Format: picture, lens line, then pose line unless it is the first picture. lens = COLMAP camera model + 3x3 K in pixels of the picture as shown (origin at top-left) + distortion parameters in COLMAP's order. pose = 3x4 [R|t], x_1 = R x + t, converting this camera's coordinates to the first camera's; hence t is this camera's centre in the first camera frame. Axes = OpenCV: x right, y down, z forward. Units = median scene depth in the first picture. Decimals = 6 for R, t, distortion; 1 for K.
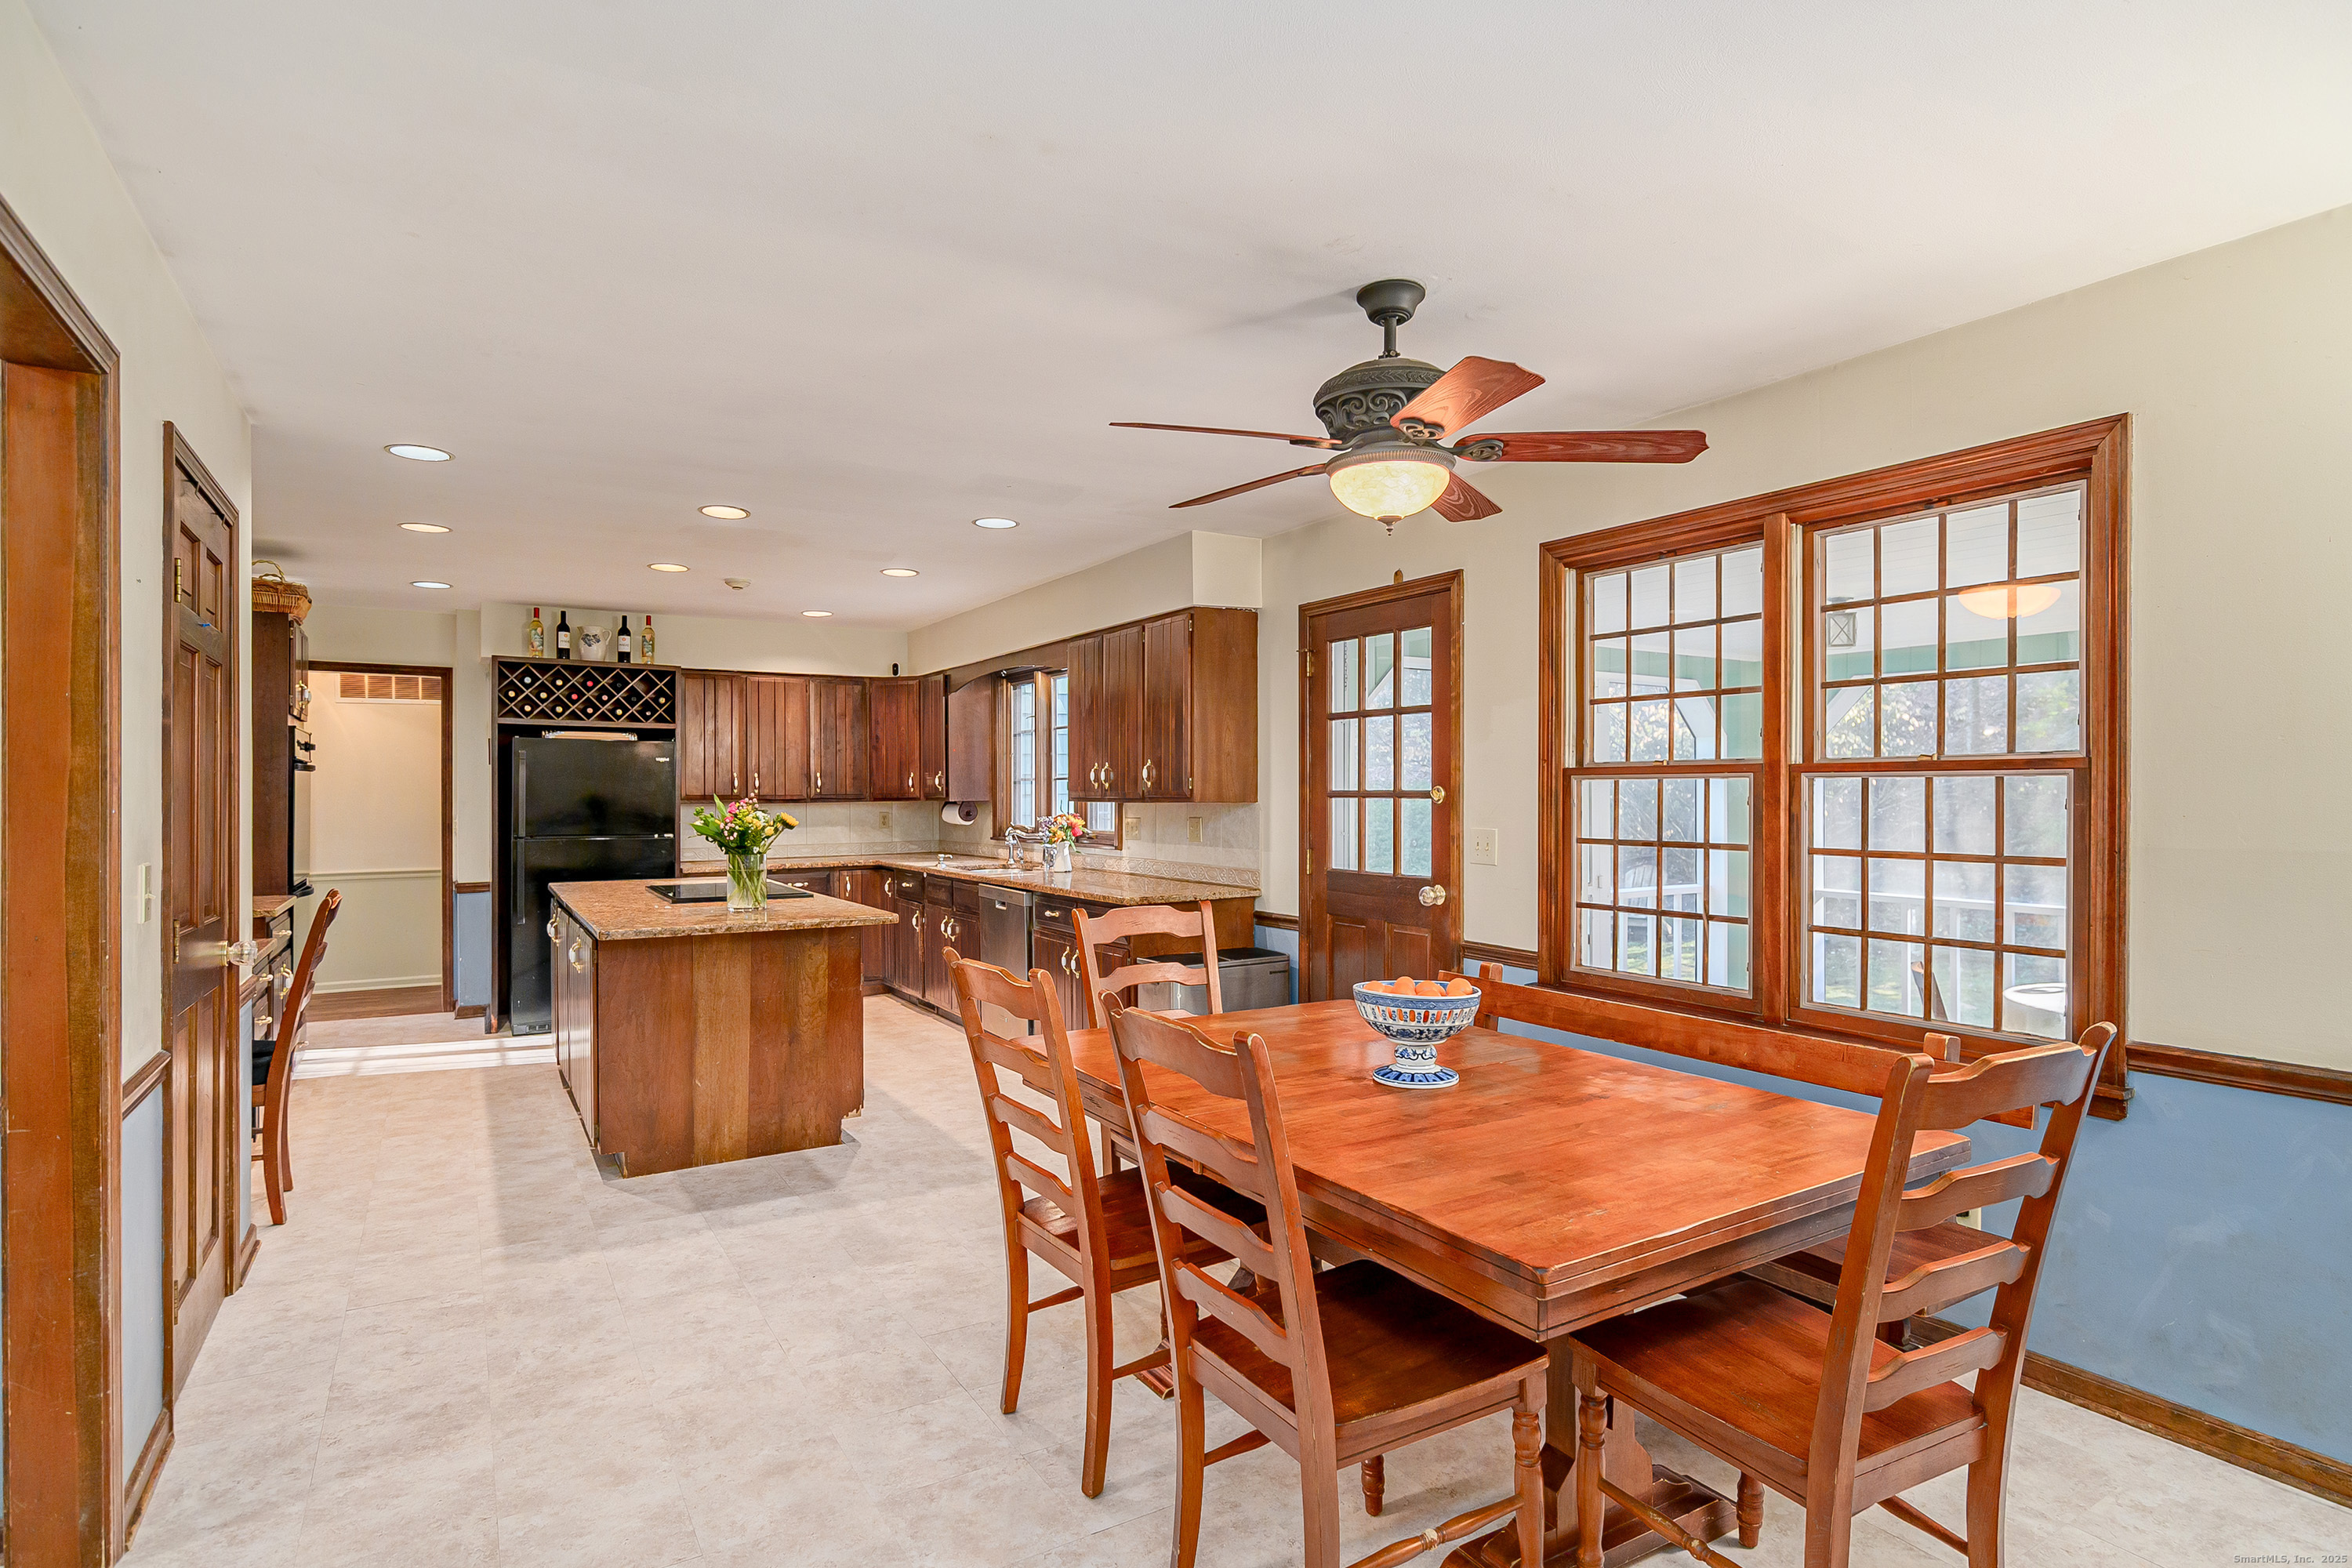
lens RADIAL K [[1200.3, 0, 1177.5], [0, 1200.3, 792.7], [0, 0, 1]] dist [-0.006813, -0.000182]
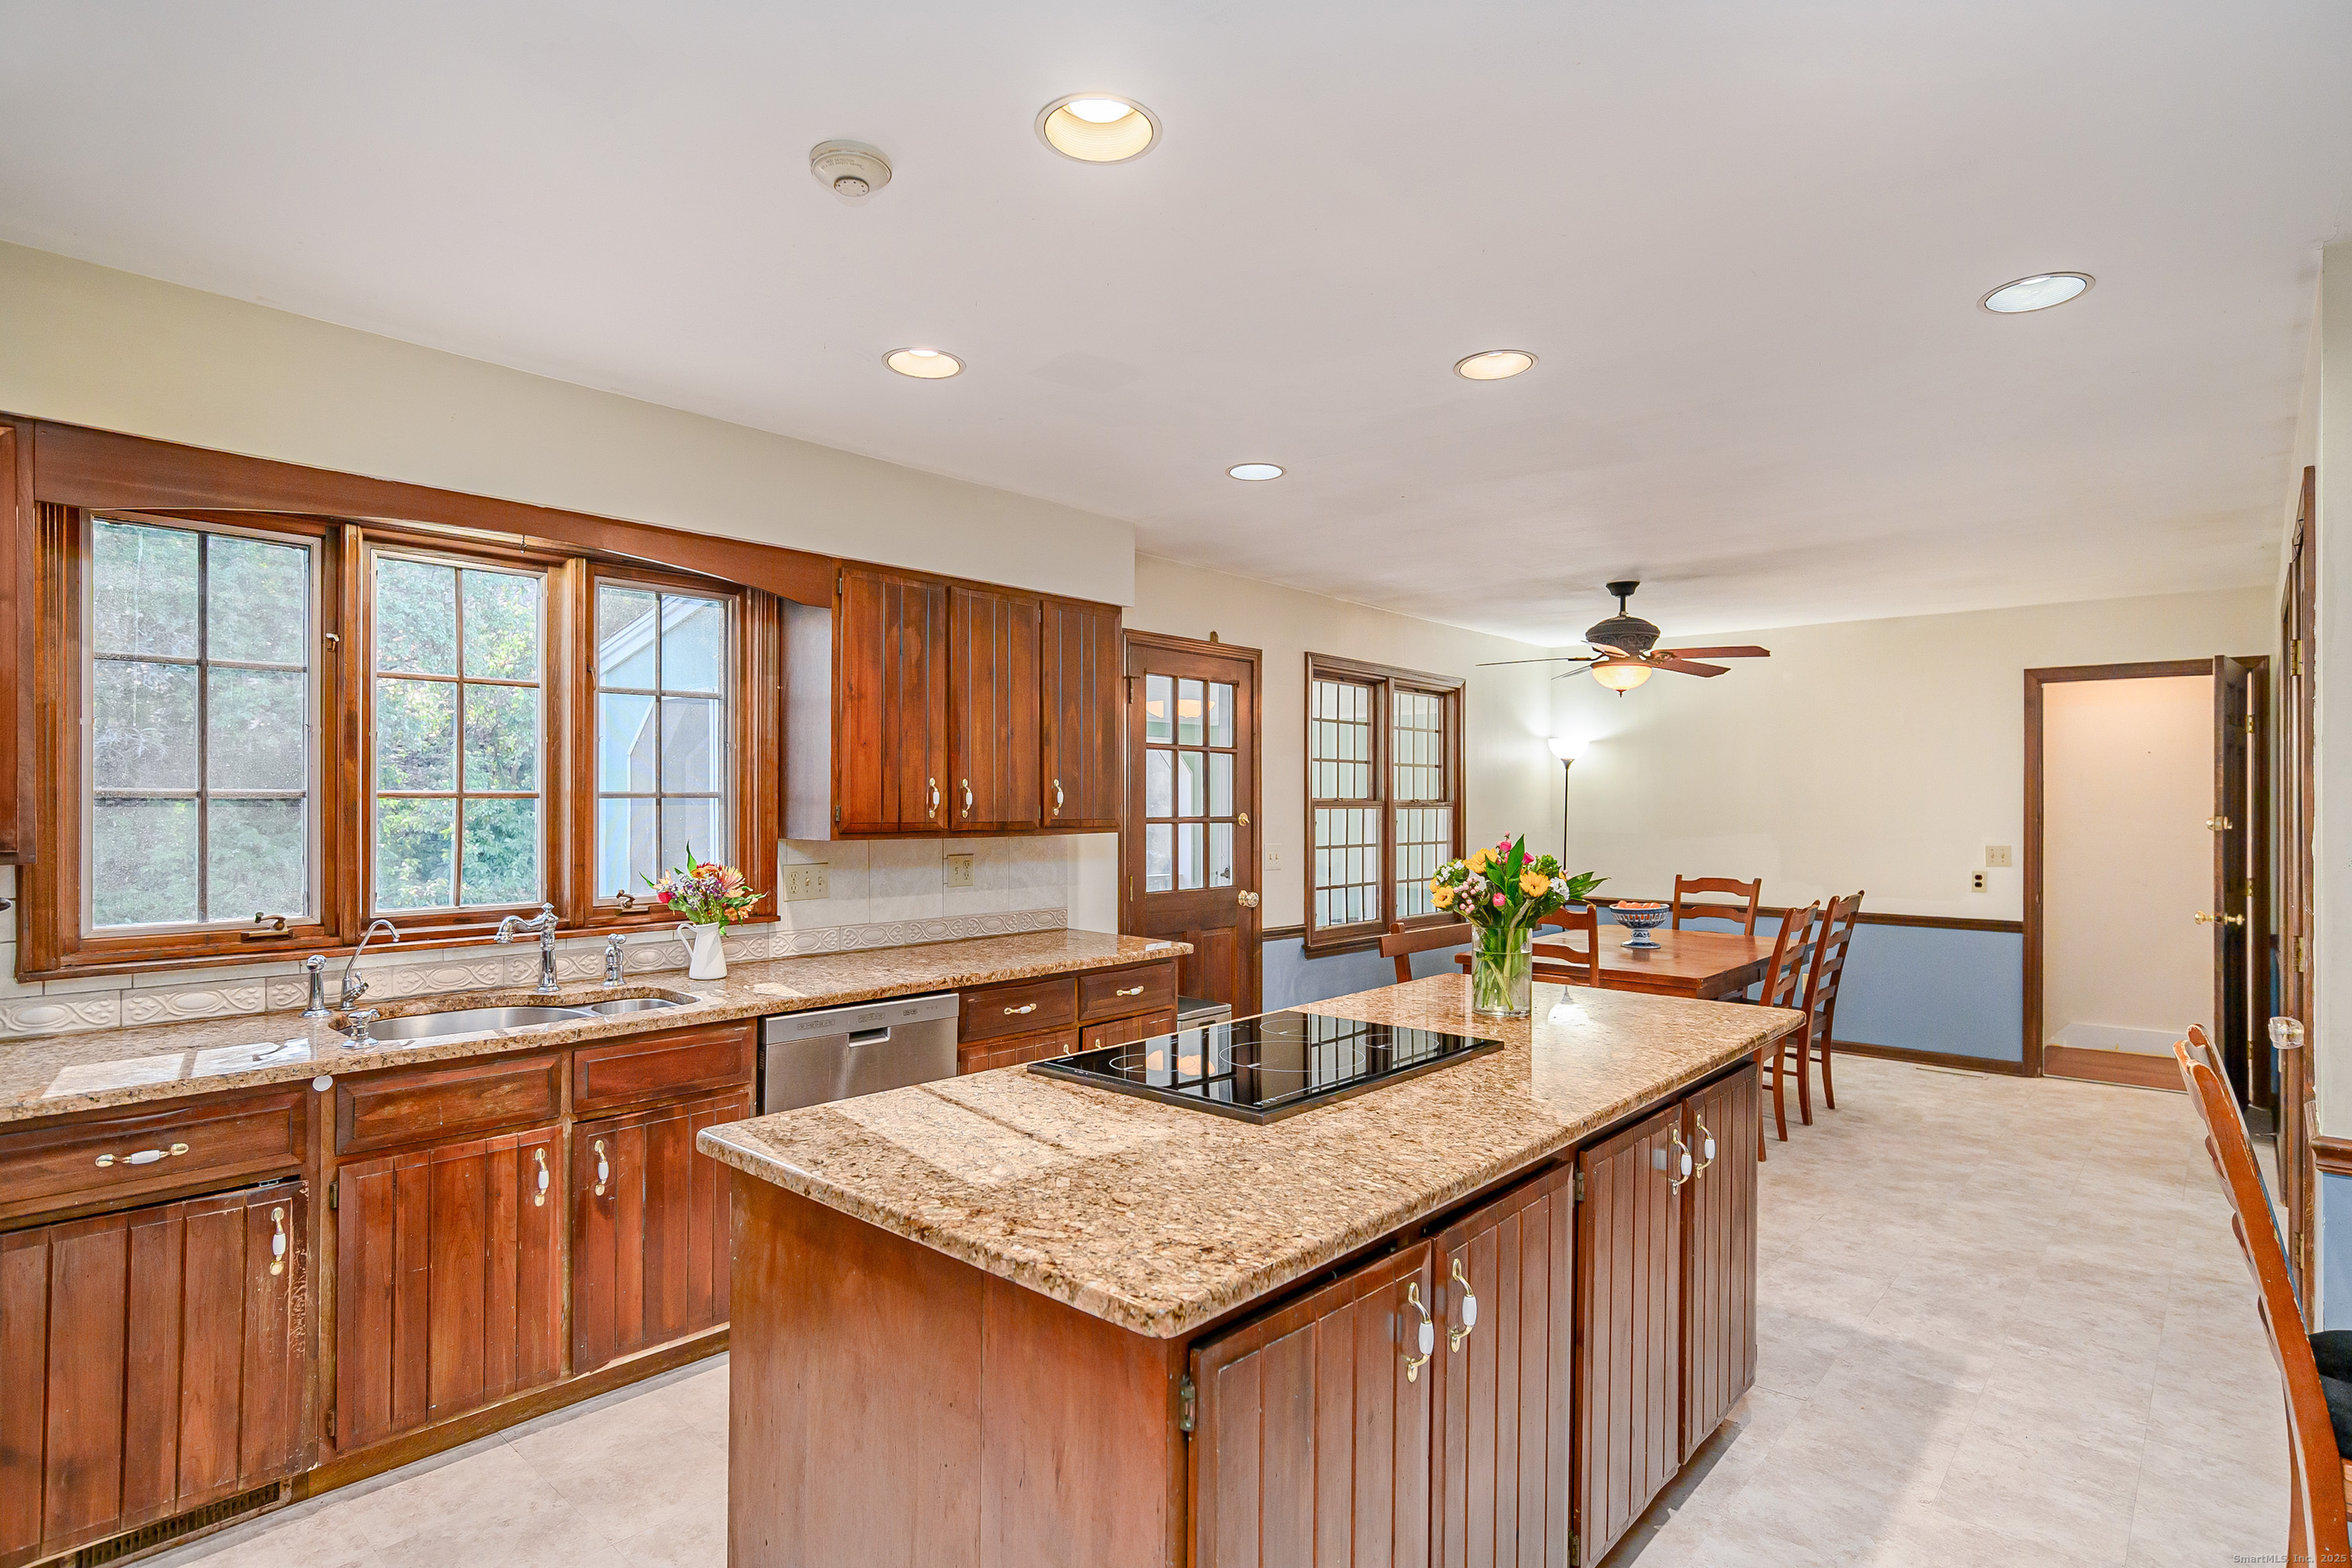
lens RADIAL K [[1200.3, 0, 1179.1], [0, 1200.3, 794.6], [0, 0, 1]] dist [-0.006813, -0.000182]
pose [[-0.293837, 0.007260, 0.955828, -1.139872], [-0.001762, 0.999965, -0.008137, -0.017040], [-0.955854, -0.004075, -0.293814, 1.670516]]
